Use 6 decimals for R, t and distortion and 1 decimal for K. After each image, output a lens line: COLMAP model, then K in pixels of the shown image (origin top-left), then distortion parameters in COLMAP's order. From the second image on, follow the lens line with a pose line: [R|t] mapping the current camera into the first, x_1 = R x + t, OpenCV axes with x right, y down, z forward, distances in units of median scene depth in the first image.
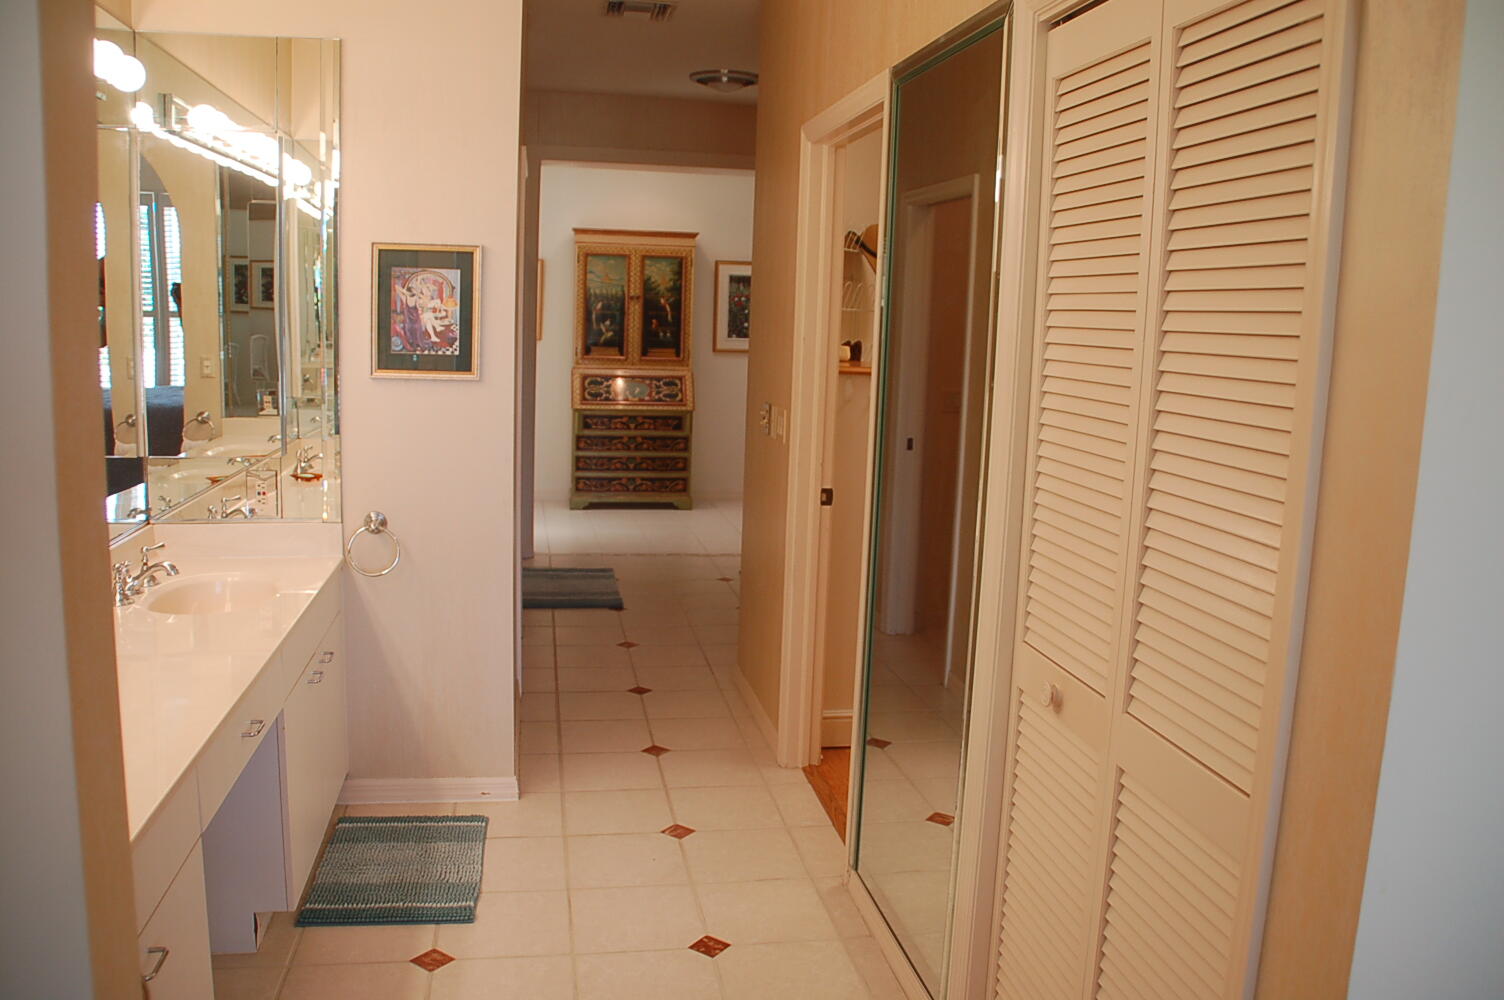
lens RADIAL K [[1178.3, 0, 759.2], [0, 1178.3, 499.2], [0, 0, 1]] dist [-0.173826, 0.118483]
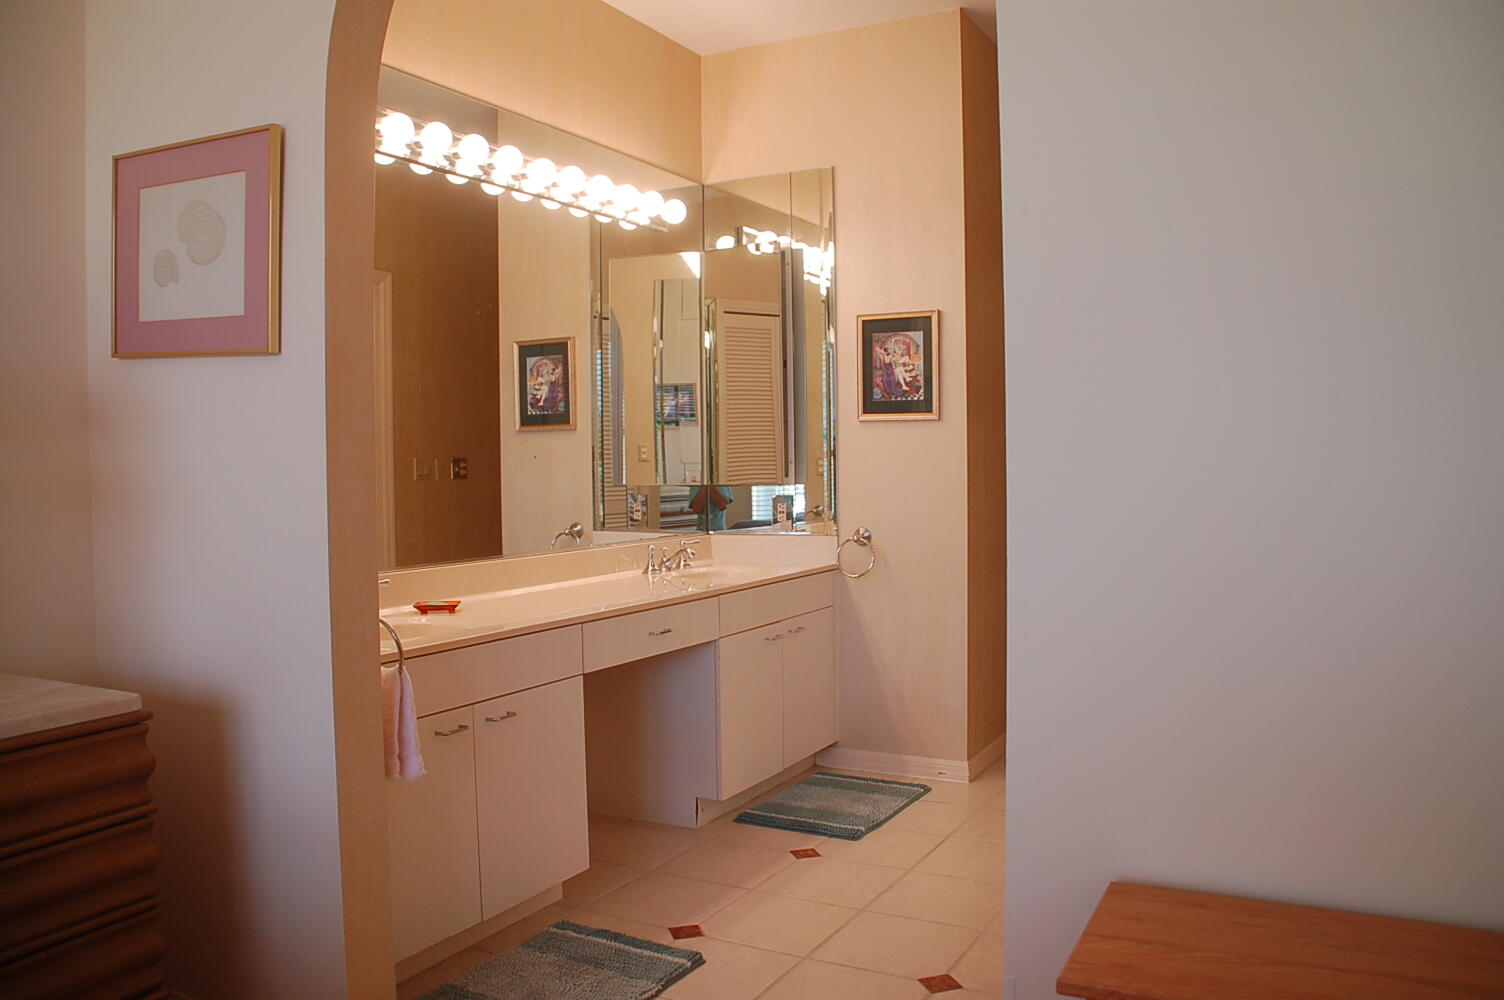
lens RADIAL K [[1178.3, 0, 759.2], [0, 1178.3, 499.2], [0, 0, 1]] dist [-0.173826, 0.118483]
pose [[0.775445, -0.022877, -0.631001, 0.393156], [-0.056972, 0.992732, -0.106005, 0.123703], [0.628840, 0.118150, 0.768506, -0.053039]]
